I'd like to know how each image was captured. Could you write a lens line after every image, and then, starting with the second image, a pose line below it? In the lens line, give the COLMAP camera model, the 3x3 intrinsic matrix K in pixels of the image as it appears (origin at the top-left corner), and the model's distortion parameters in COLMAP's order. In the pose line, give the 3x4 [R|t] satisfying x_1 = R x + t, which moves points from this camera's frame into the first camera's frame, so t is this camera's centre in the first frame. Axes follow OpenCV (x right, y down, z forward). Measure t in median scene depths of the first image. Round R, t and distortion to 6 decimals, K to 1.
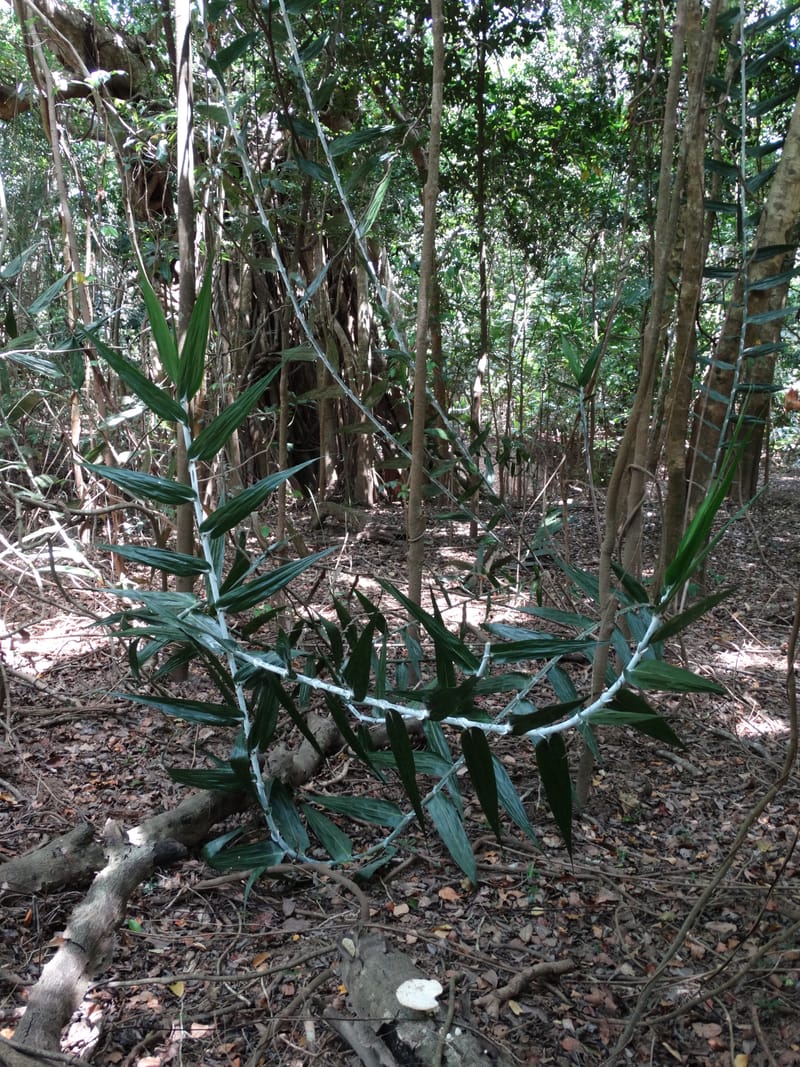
lens RADIAL K [[1057.5, 0, 395.0], [0, 1057.5, 536.0], [0, 0, 1]] dist [0.005946, 0.000000]
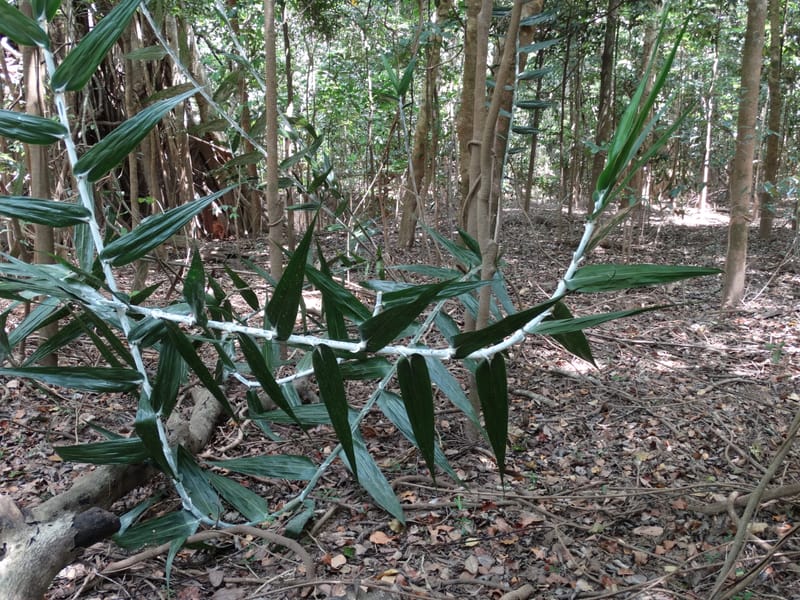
lens RADIAL K [[792.9, 0, 400.9], [0, 792.9, 307.2], [0, 0, 1]] dist [0.005946, 0.000000]
pose [[0.967945, -0.073430, 0.240190, -0.074314], [0.064790, 0.996942, 0.043686, 0.080164], [-0.242663, -0.026723, 0.969742, 0.245117]]
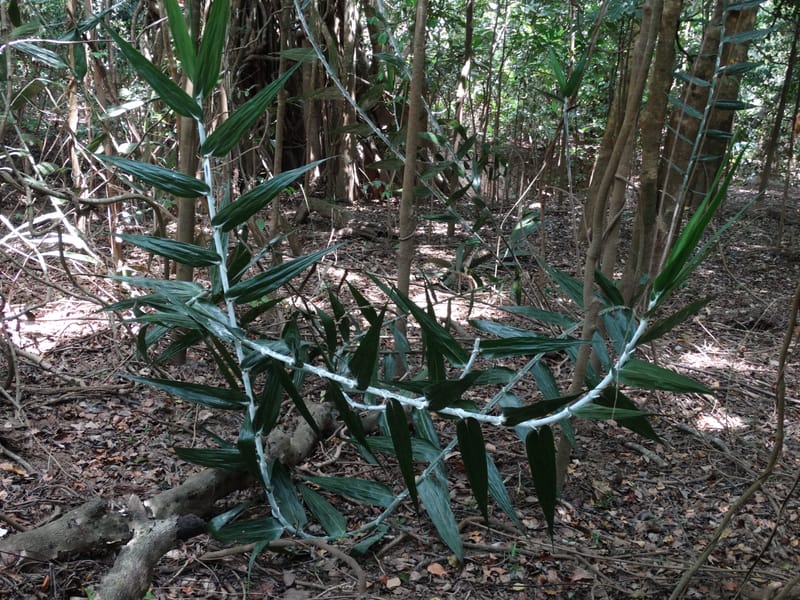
lens RADIAL K [[1003.2, 0, 402.5], [0, 1003.2, 300.5], [0, 0, 1]] dist [0.012480, 0.000000]
pose [[0.998745, 0.032411, 0.038180, -0.026671], [-0.034928, 0.997126, 0.067224, -0.002269], [-0.035892, -0.068473, 0.997007, -0.000809]]
